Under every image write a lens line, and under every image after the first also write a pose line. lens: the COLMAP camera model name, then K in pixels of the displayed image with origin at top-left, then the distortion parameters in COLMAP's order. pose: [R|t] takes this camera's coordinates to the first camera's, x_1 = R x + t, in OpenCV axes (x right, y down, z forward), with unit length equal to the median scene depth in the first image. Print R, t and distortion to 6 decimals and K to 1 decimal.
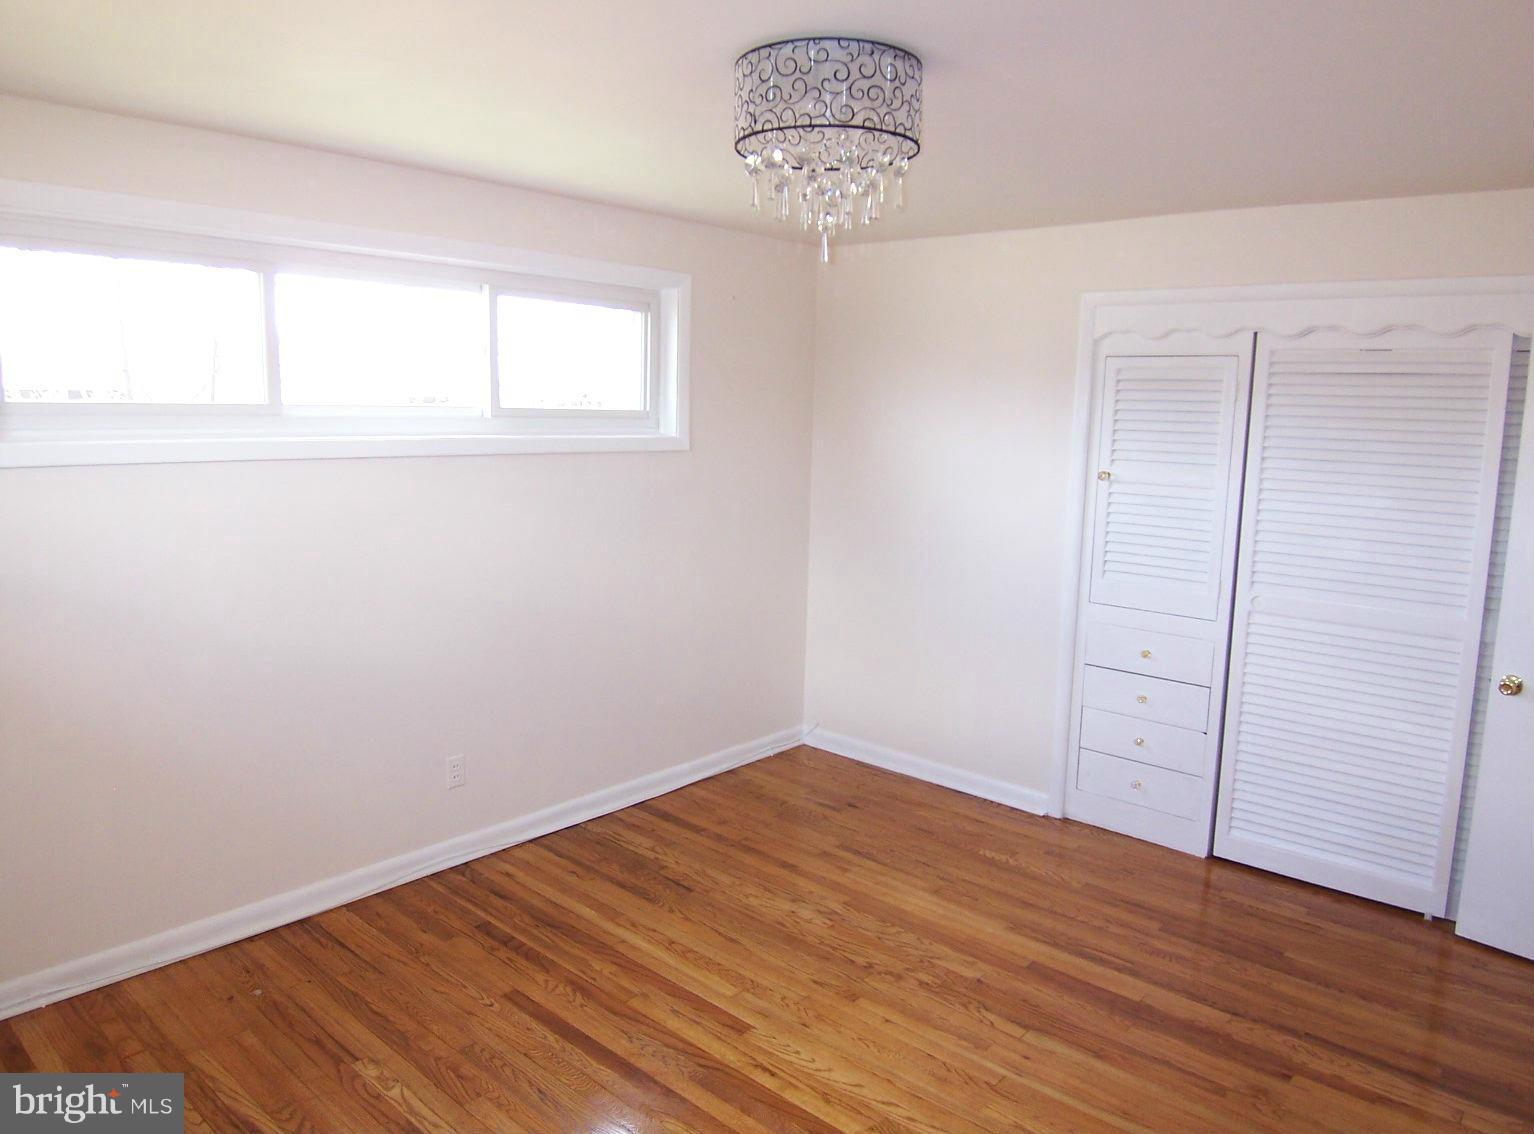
lens RADIAL K [[1049.0, 0, 769.3], [0, 1049.0, 573.0], [0, 0, 1]] dist [-0.021647, -0.011618]
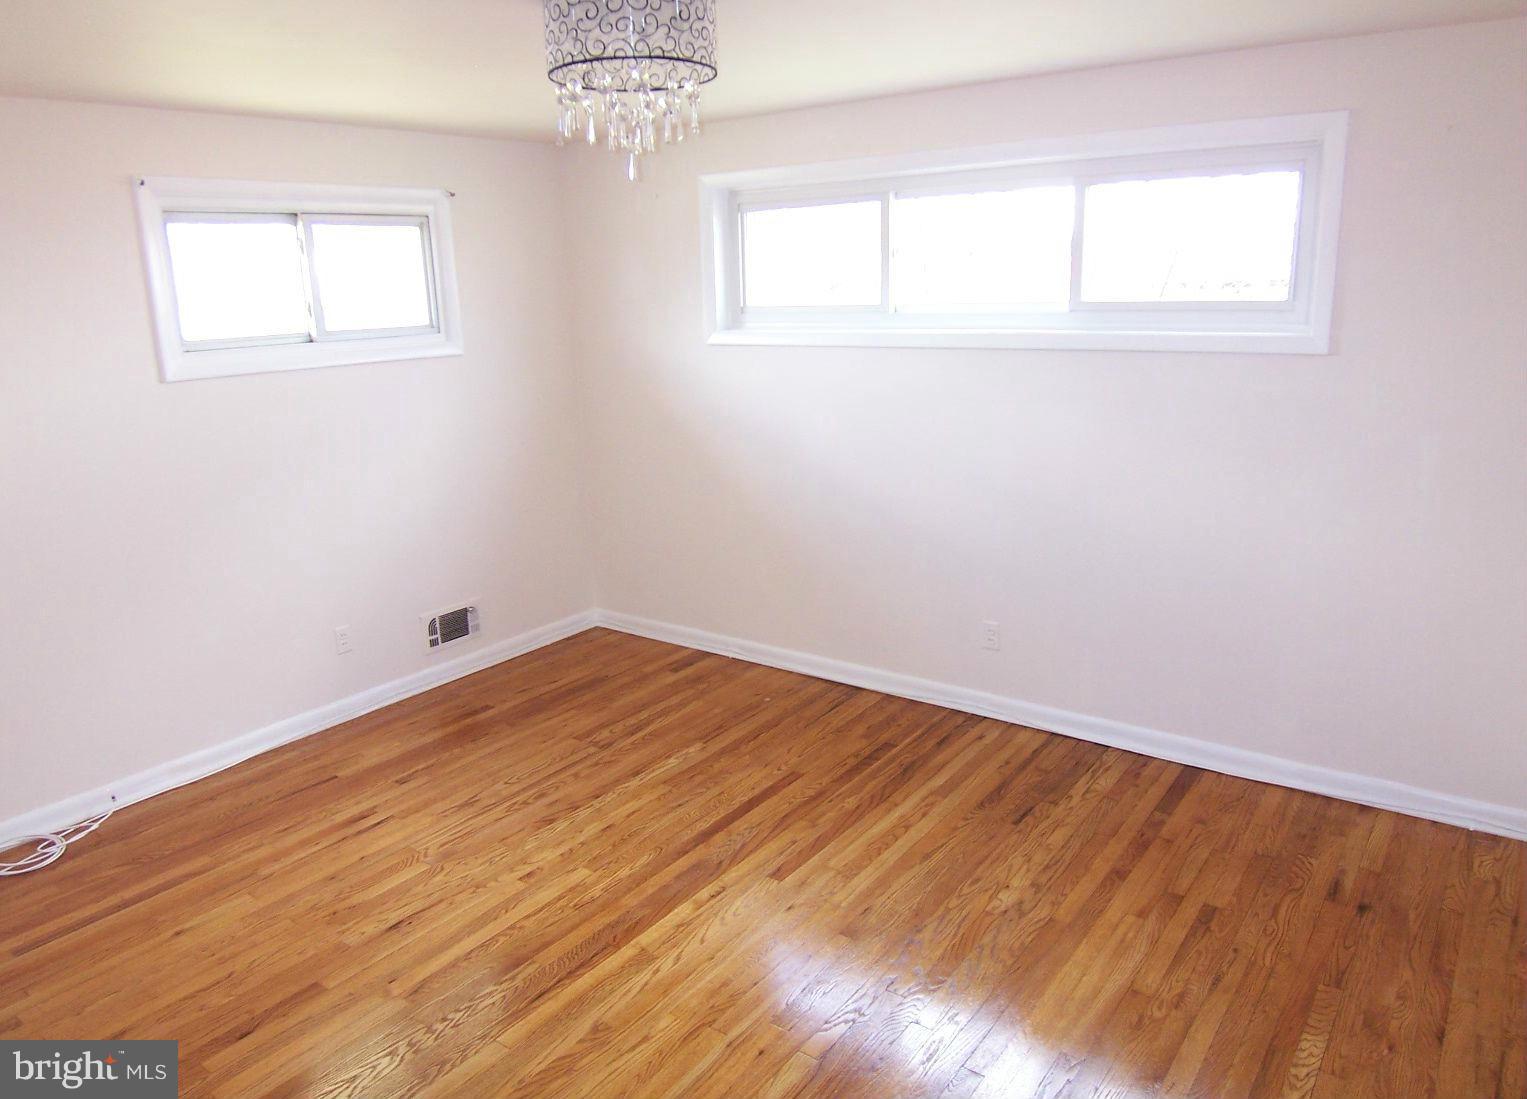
lens RADIAL K [[1050.3, 0, 764.5], [0, 1050.3, 540.2], [0, 0, 1]] dist [-0.007264, -0.002024]
pose [[0.090027, 0.207242, -0.974139, 0.771020], [-0.133337, 0.971813, 0.194425, -0.096095], [0.986973, 0.112385, 0.115123, 0.645044]]
